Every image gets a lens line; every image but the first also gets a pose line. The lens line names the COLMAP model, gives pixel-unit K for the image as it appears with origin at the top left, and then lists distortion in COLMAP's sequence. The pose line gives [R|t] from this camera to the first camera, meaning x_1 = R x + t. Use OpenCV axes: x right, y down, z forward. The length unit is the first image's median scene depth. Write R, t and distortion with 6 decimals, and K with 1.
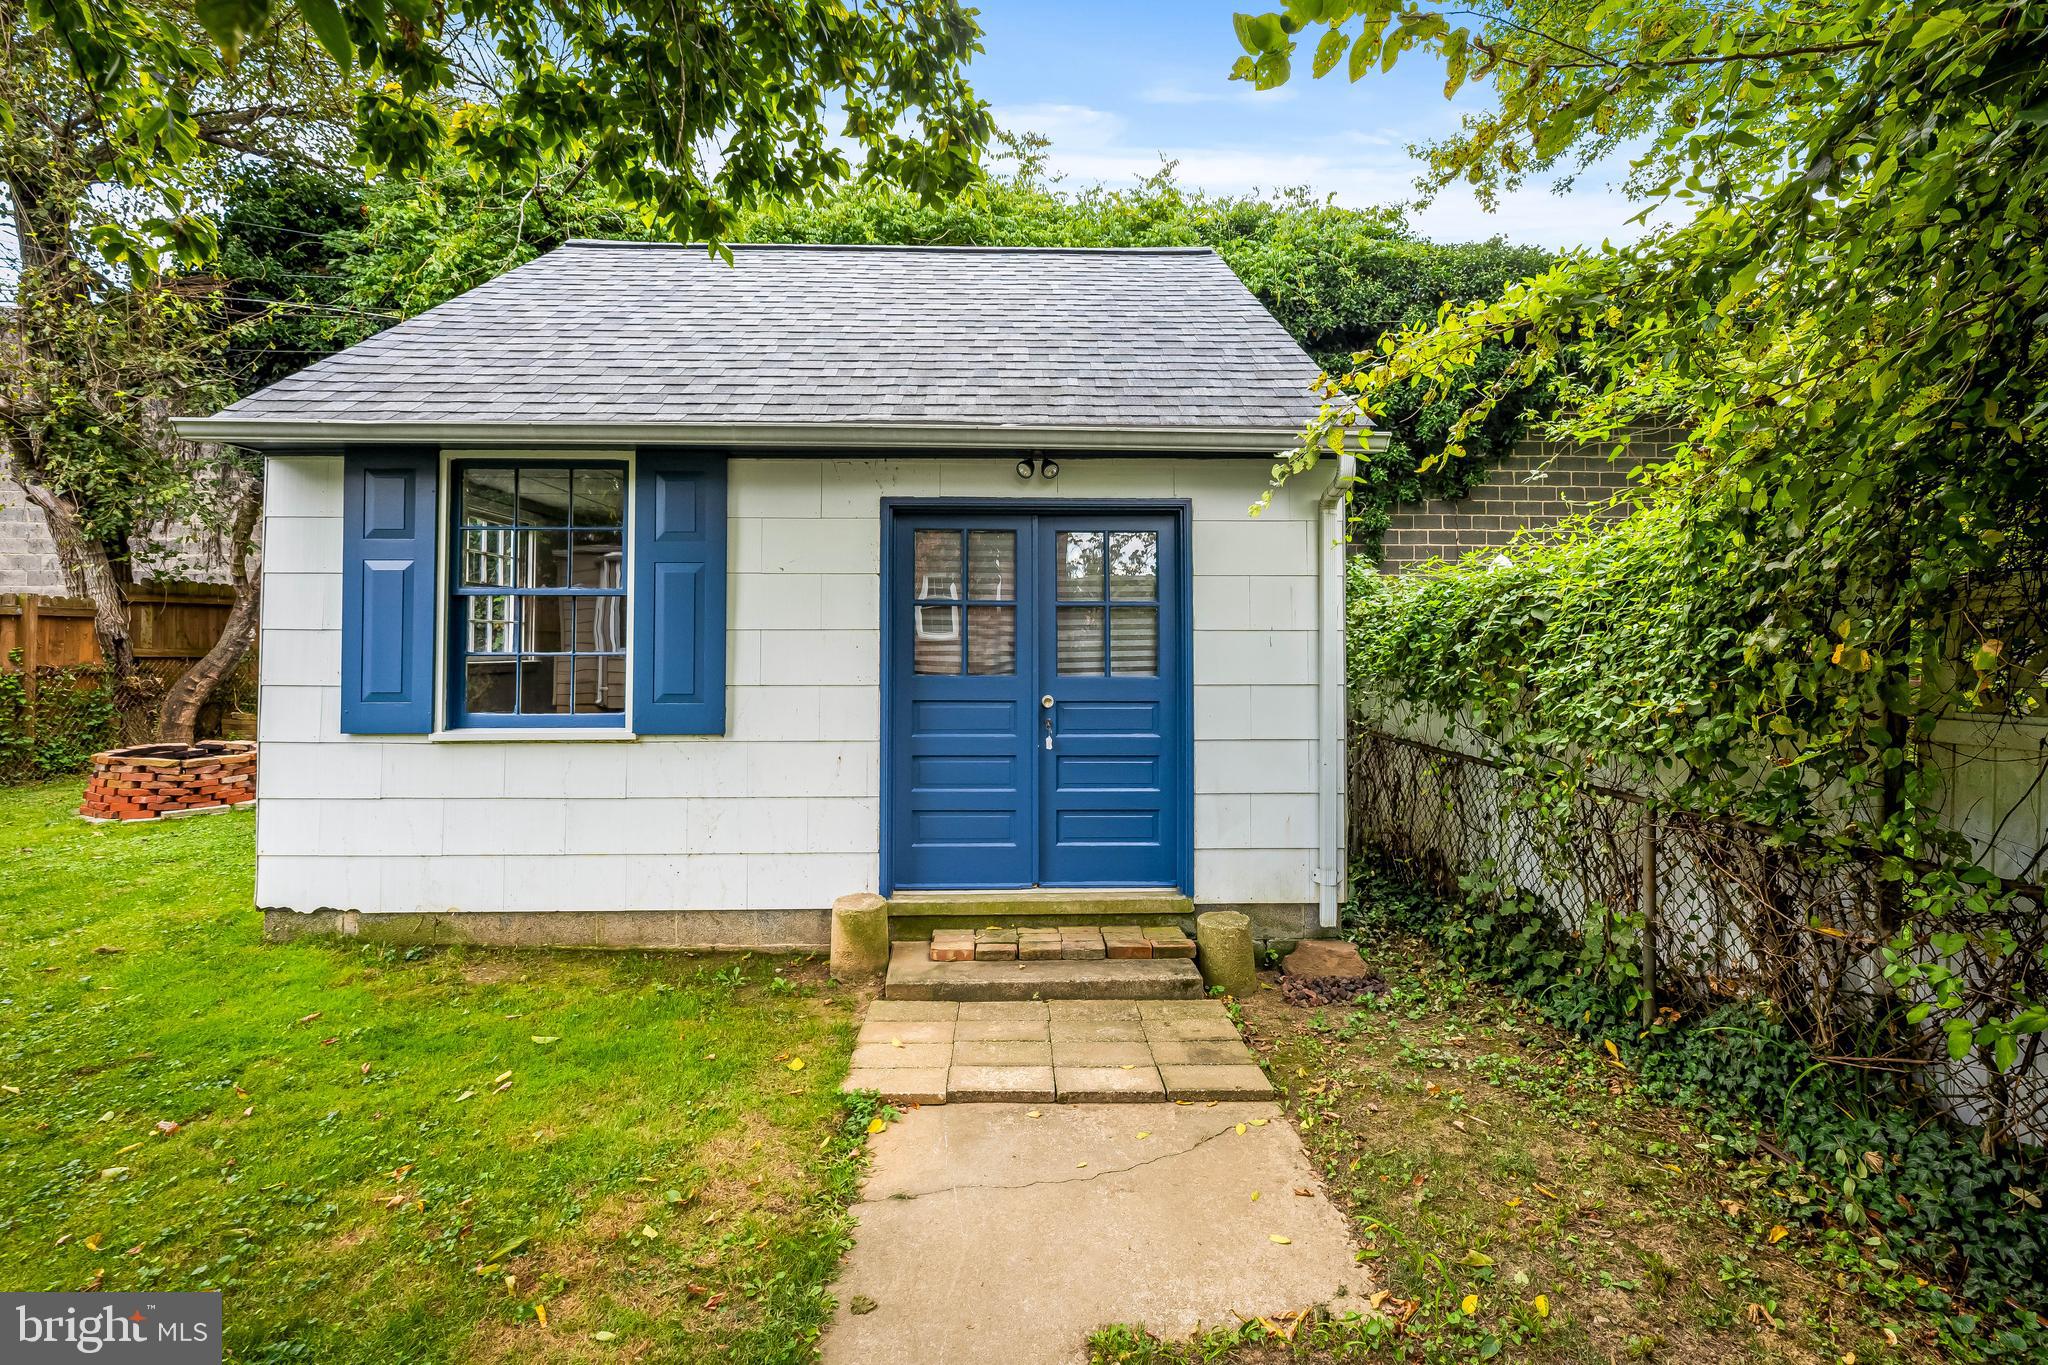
lens RADIAL K [[838.7, 0, 1060.2], [0, 838.7, 640.7], [0, 0, 1]] dist [-0.006223, 0.001223]
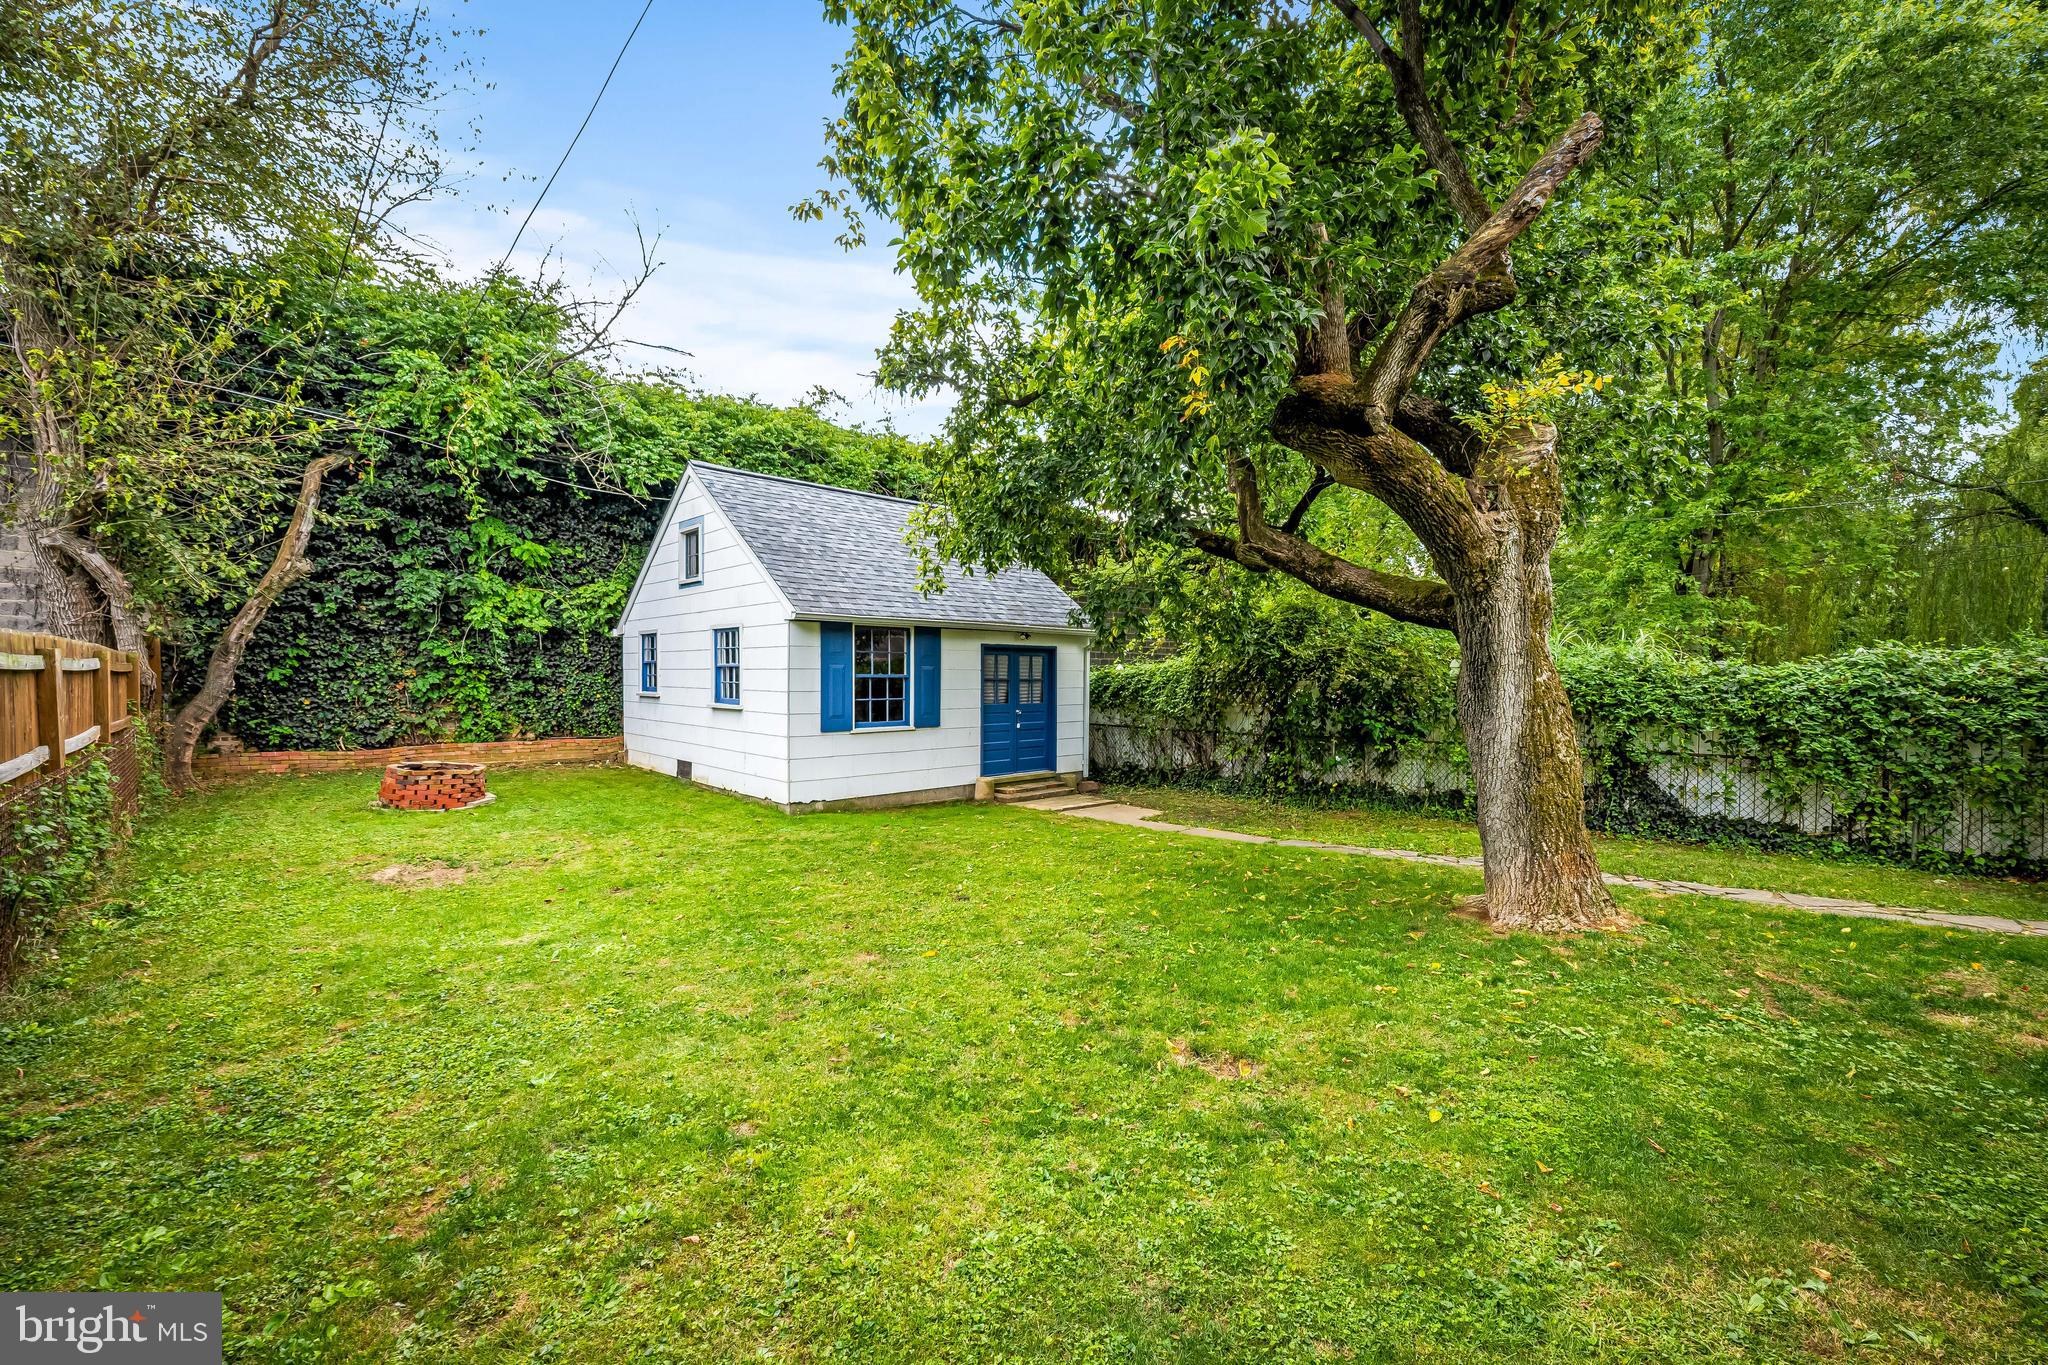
lens RADIAL K [[838.7, 0, 1029.3], [0, 838.7, 681.1], [0, 0, 1]] dist [-0.006223, 0.001223]
pose [[0.763863, -0.006552, 0.645345, -2.009250], [-0.010776, 0.999680, 0.022905, -0.112222], [-0.645288, -0.024451, 0.763548, -1.384340]]
